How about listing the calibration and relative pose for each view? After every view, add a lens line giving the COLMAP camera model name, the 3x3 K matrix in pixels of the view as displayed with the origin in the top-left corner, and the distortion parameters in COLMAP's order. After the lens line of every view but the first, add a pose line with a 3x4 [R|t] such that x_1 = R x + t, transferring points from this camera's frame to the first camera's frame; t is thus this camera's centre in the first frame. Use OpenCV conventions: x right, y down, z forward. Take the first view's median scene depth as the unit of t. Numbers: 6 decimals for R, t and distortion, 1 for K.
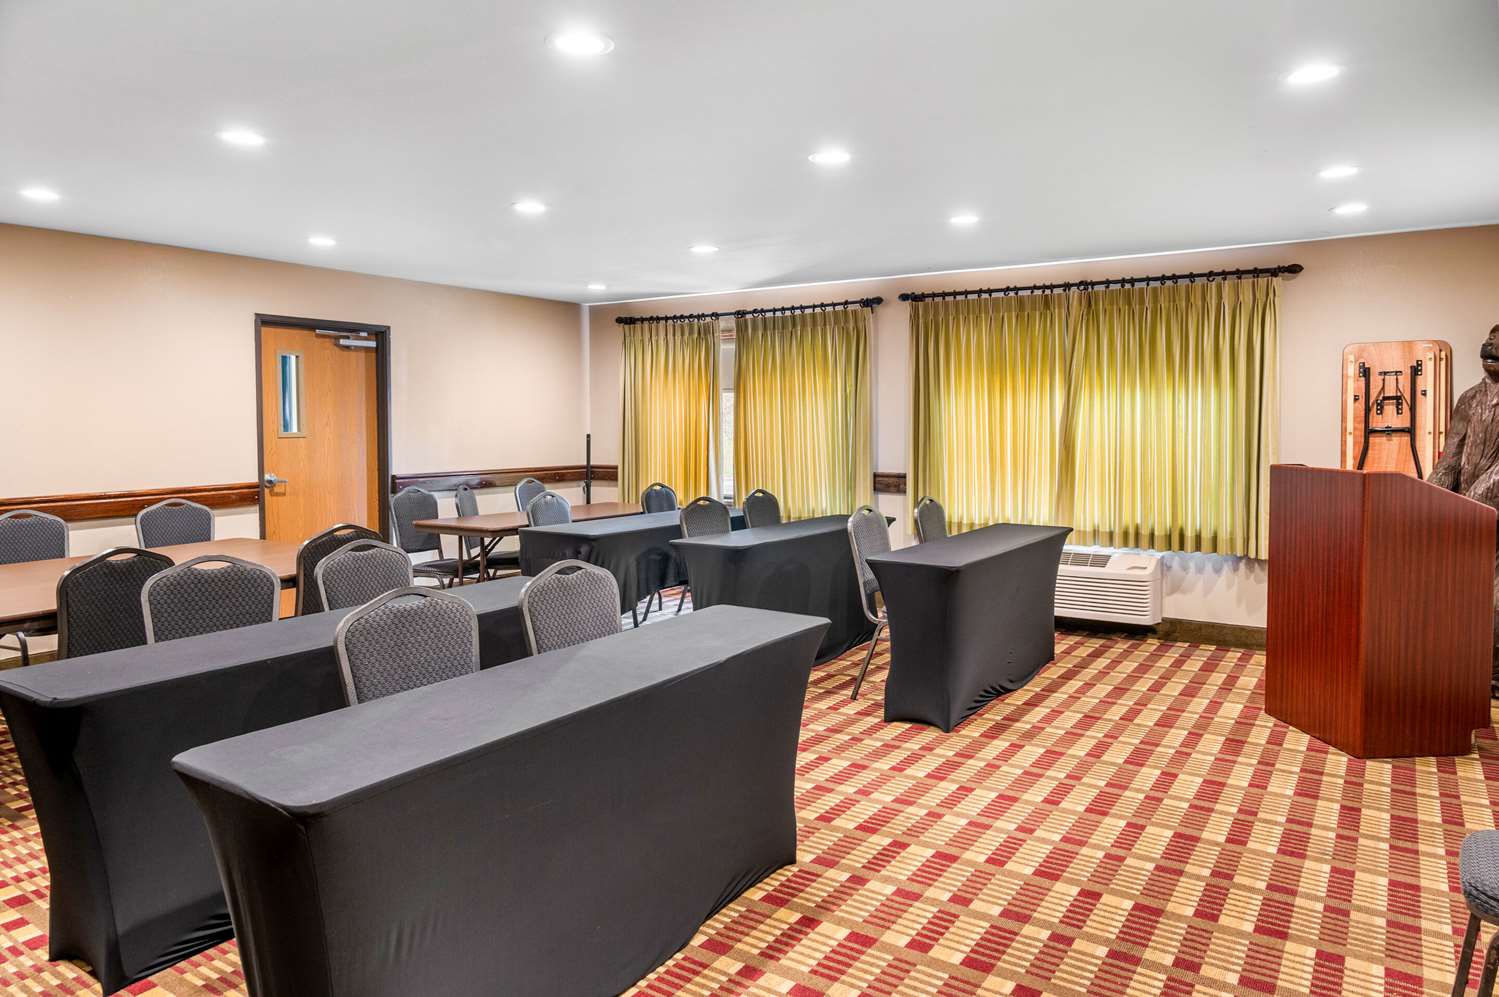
lens RADIAL K [[981.3, 0, 749.5], [0, 981.3, 498.5], [0, 0, 1]] dist [-0.008374, -0.000301]
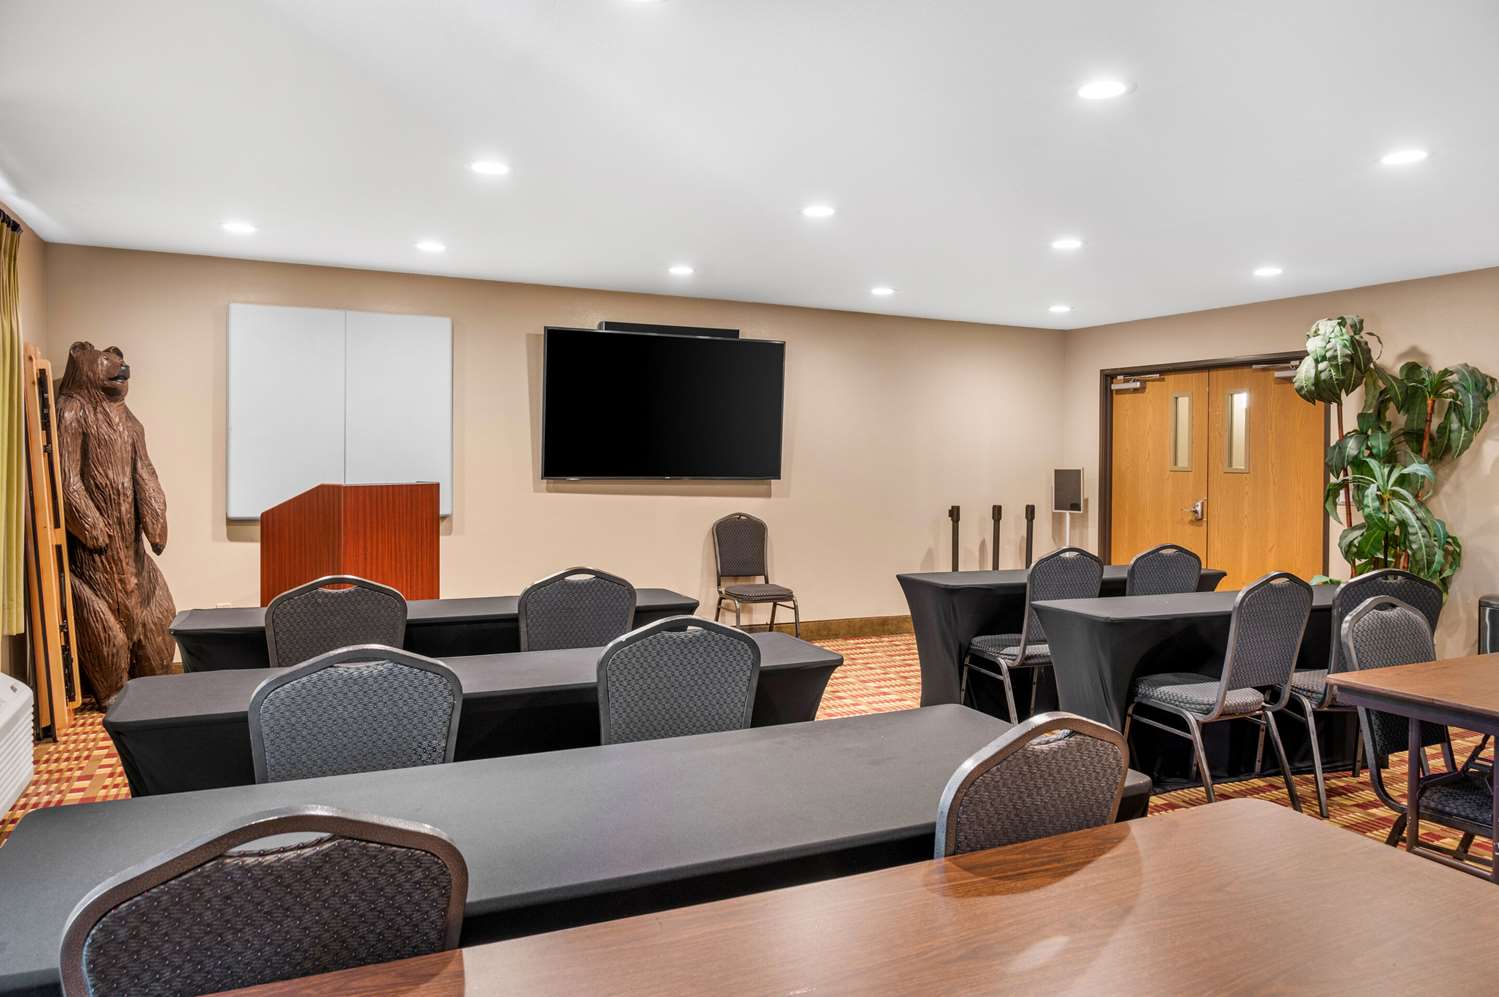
lens RADIAL K [[981.3, 0, 749.5], [0, 981.3, 498.5], [0, 0, 1]] dist [-0.008374, -0.000301]
pose [[0.879610, 0.034661, -0.474430, 0.155929], [-0.051618, 0.998408, -0.022758, -0.016272], [0.472886, 0.044507, 0.879999, 0.214653]]
